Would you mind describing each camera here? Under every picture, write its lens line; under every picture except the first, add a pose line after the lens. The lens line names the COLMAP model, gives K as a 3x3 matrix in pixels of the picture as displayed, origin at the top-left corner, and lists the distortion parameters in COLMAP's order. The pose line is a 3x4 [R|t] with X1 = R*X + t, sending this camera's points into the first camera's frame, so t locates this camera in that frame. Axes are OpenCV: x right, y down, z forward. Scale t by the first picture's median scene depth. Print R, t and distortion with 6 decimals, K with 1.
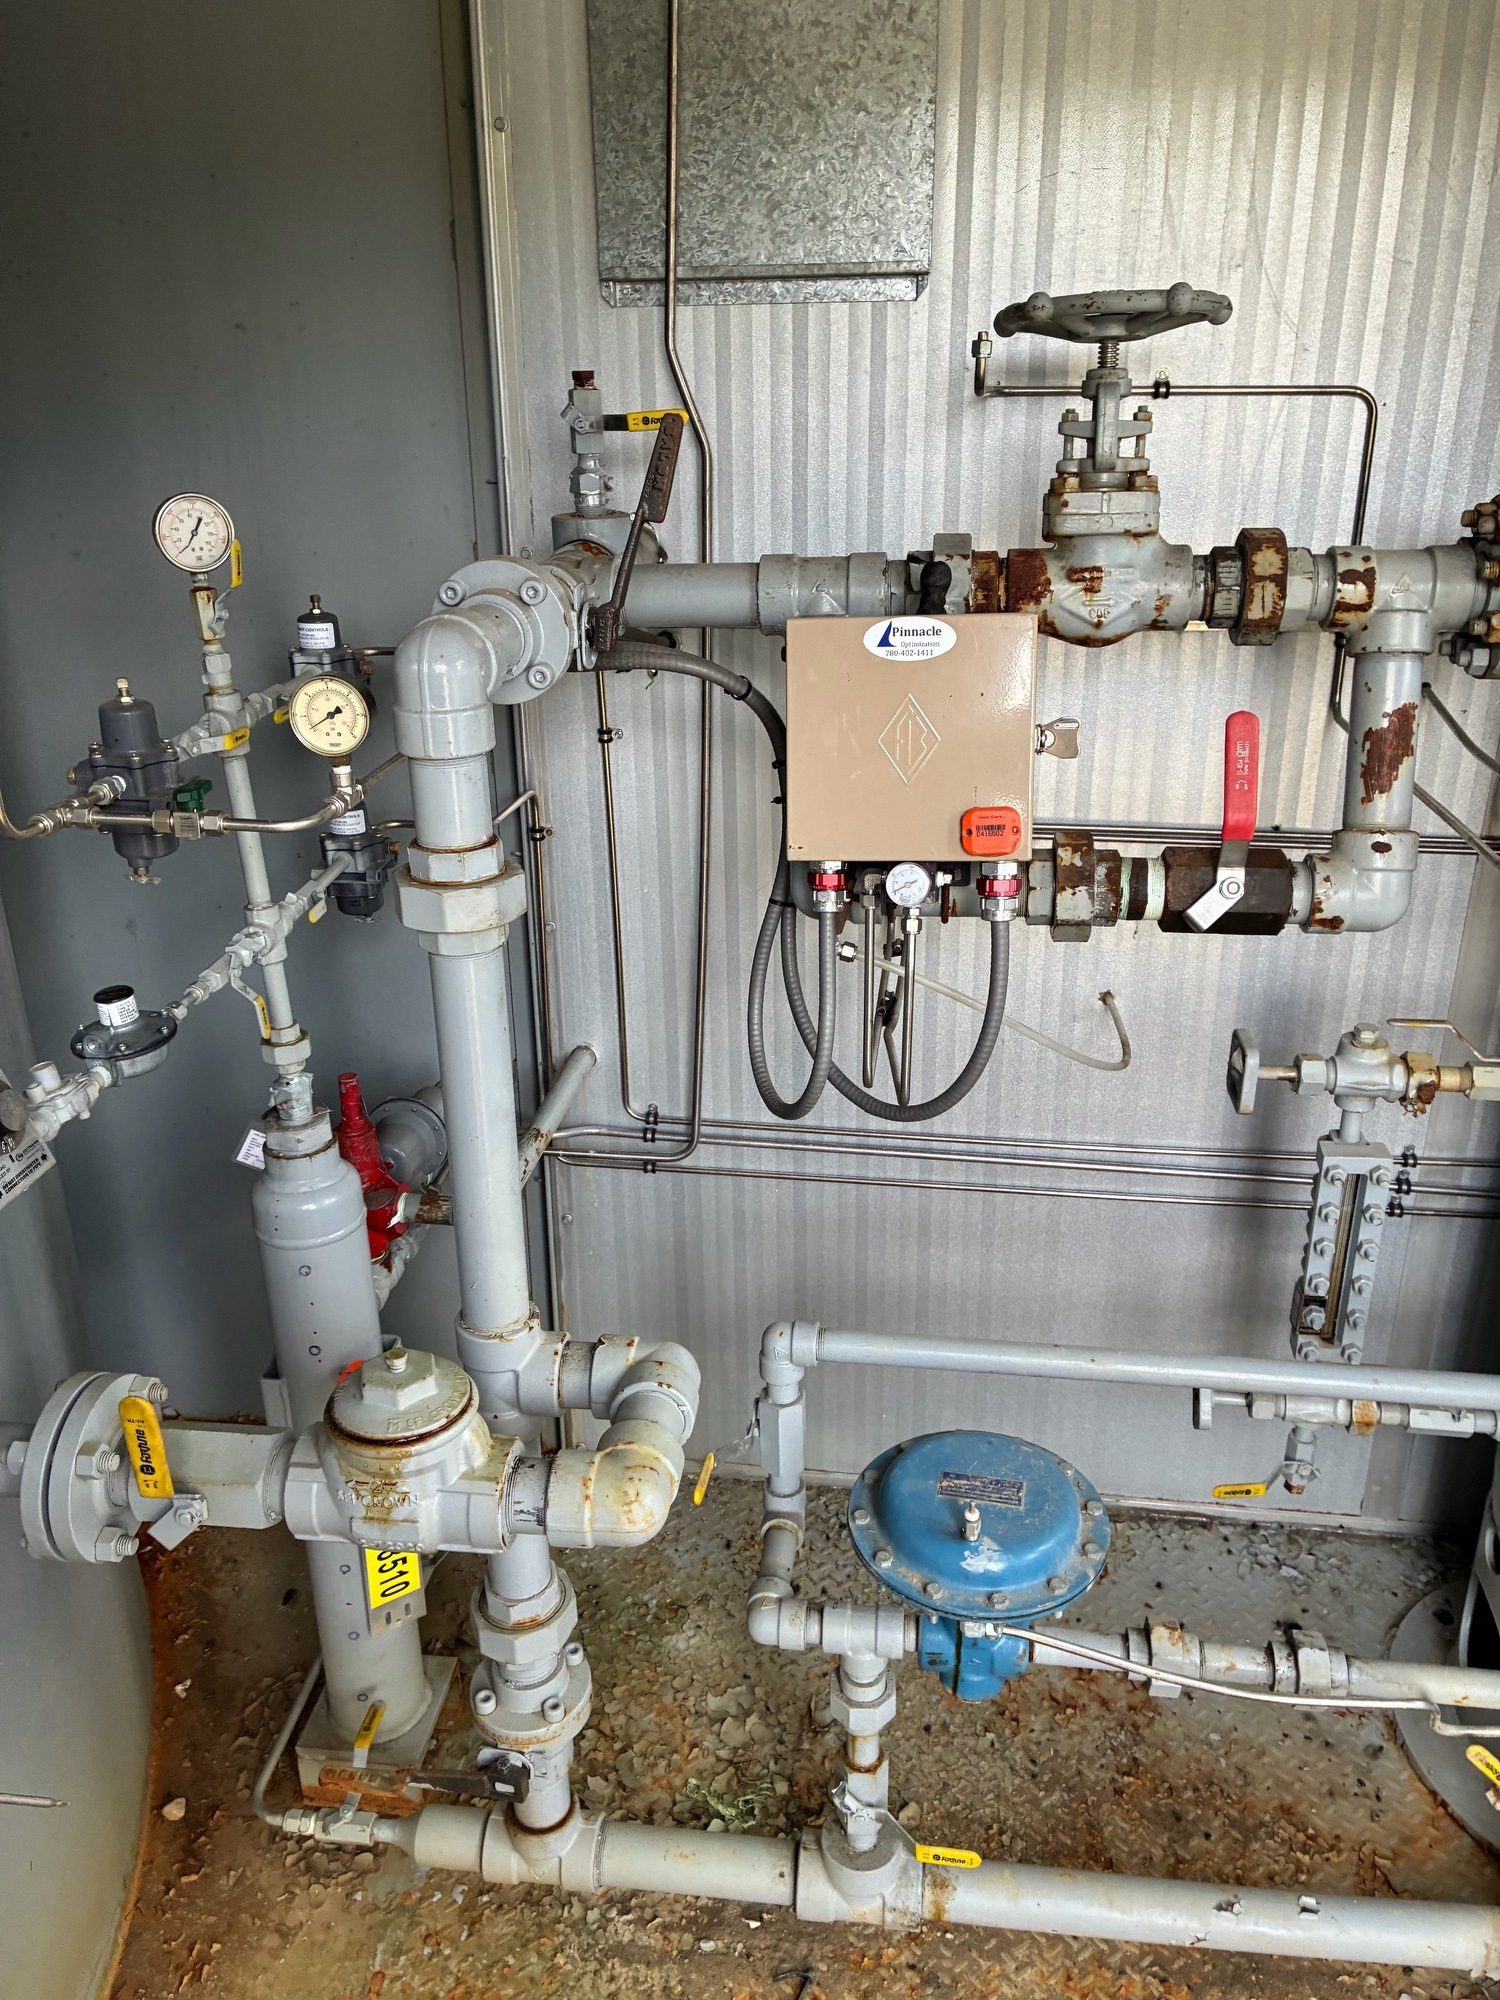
lens RADIAL K [[1526.6, 0, 756.7], [0, 1526.6, 990.2], [0, 0, 1]] dist [0.044598, -0.043705]
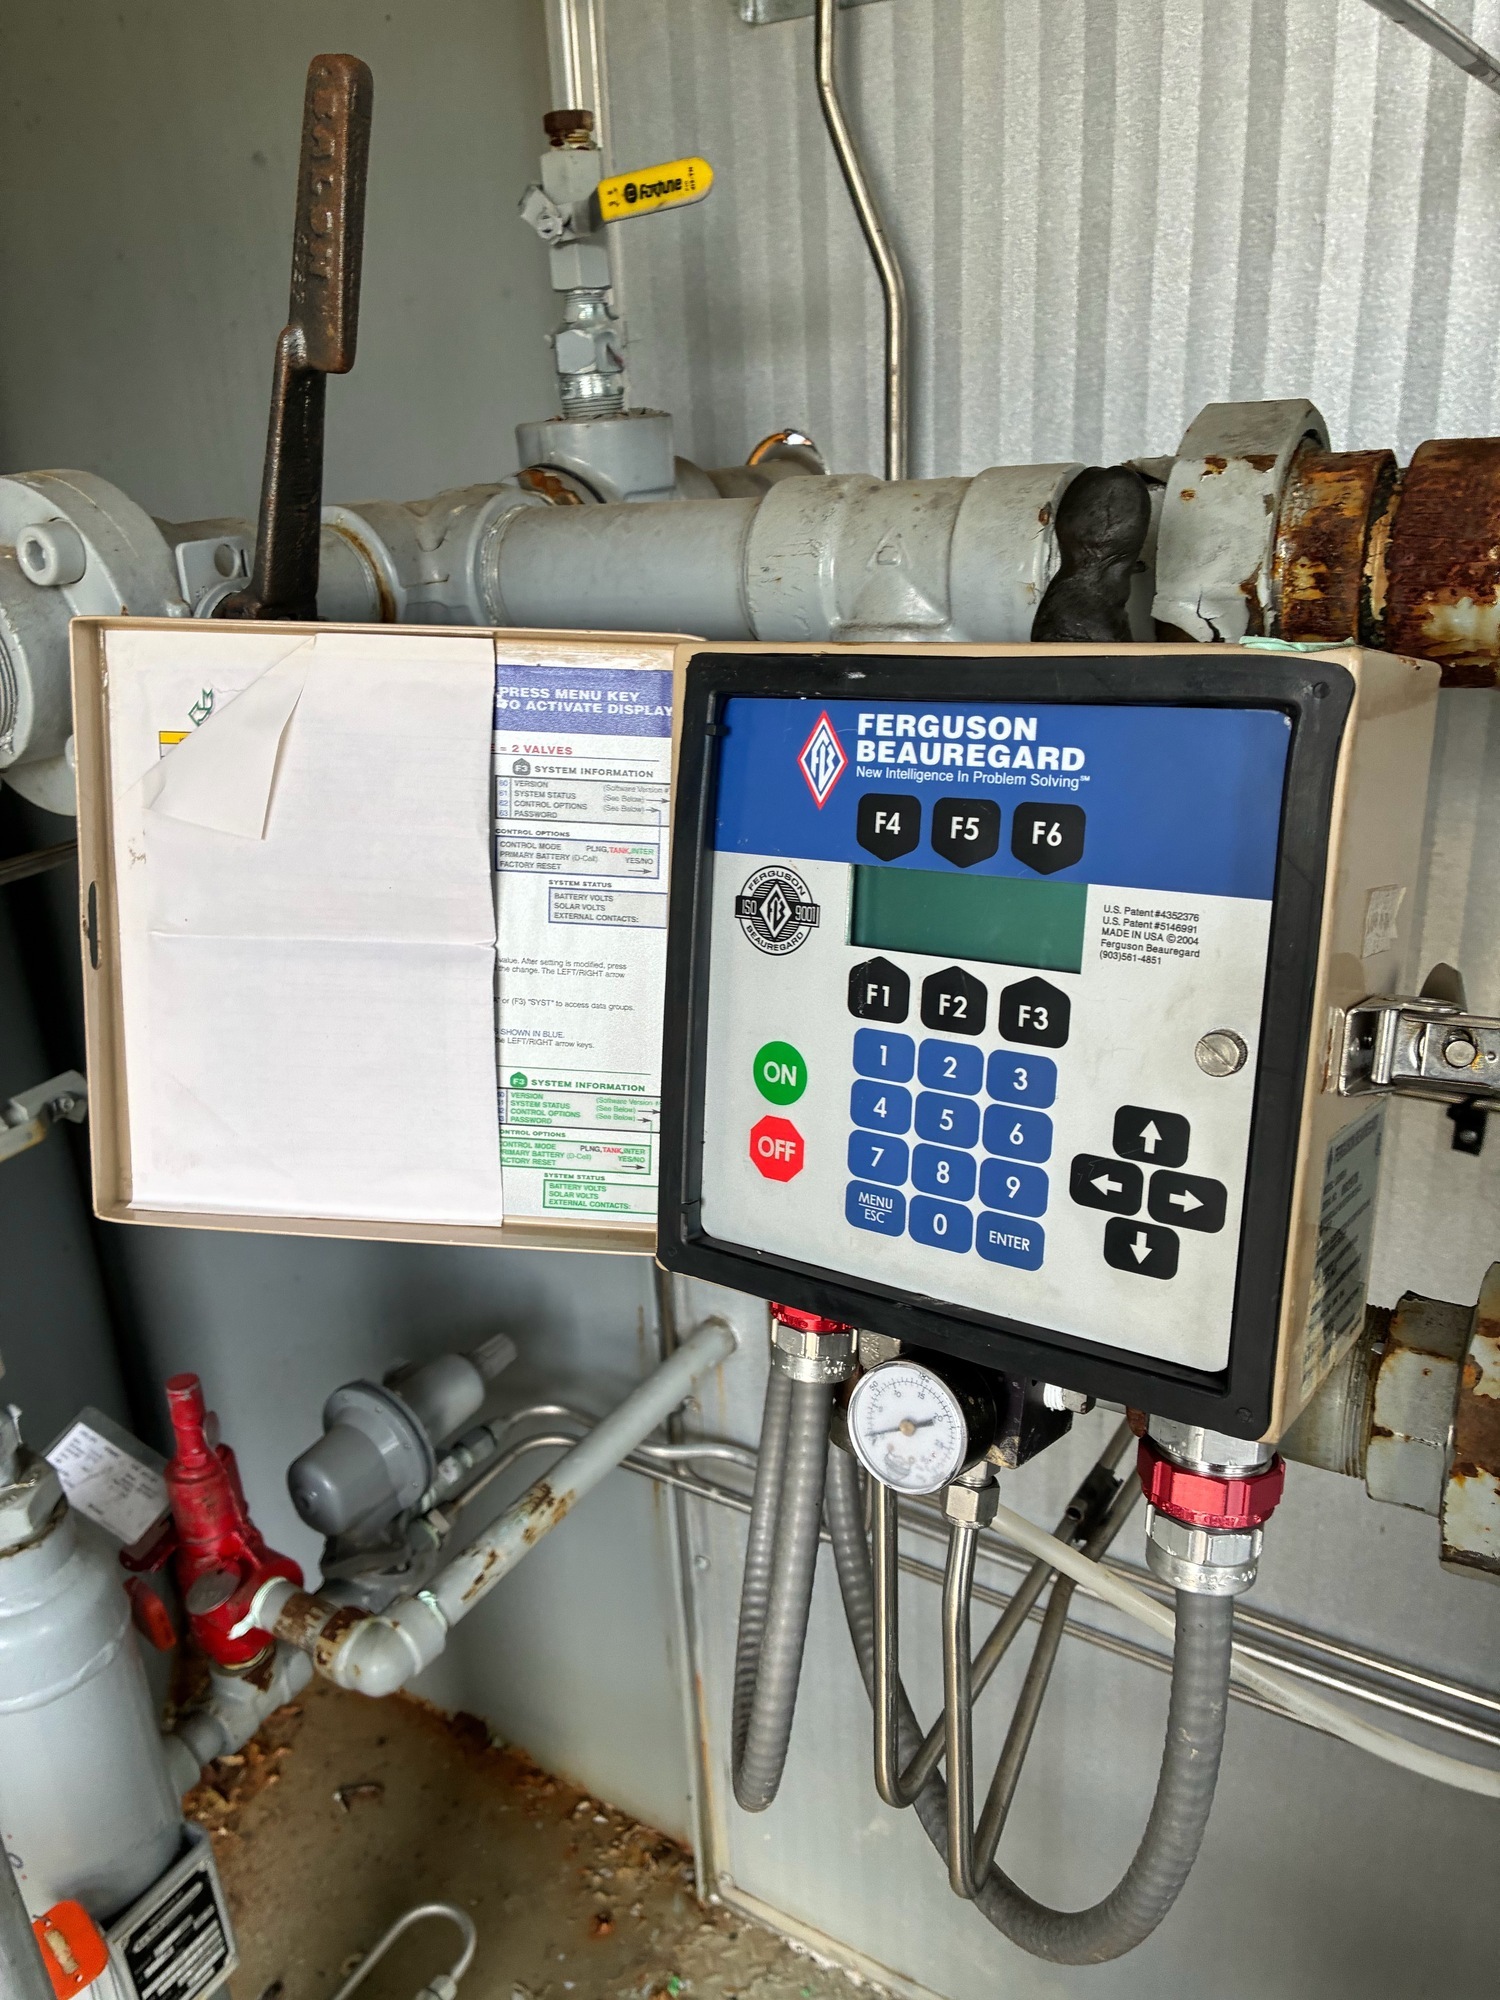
lens RADIAL K [[1535.7, 0, 750.1], [0, 1535.7, 1009.6], [0, 0, 1]] dist [0.044968, -0.048785]
pose [[0.916846, 0.116112, -0.381984, 0.142876], [-0.112577, 0.993138, 0.031675, -0.128609], [0.383040, 0.013961, 0.923626, 0.514200]]
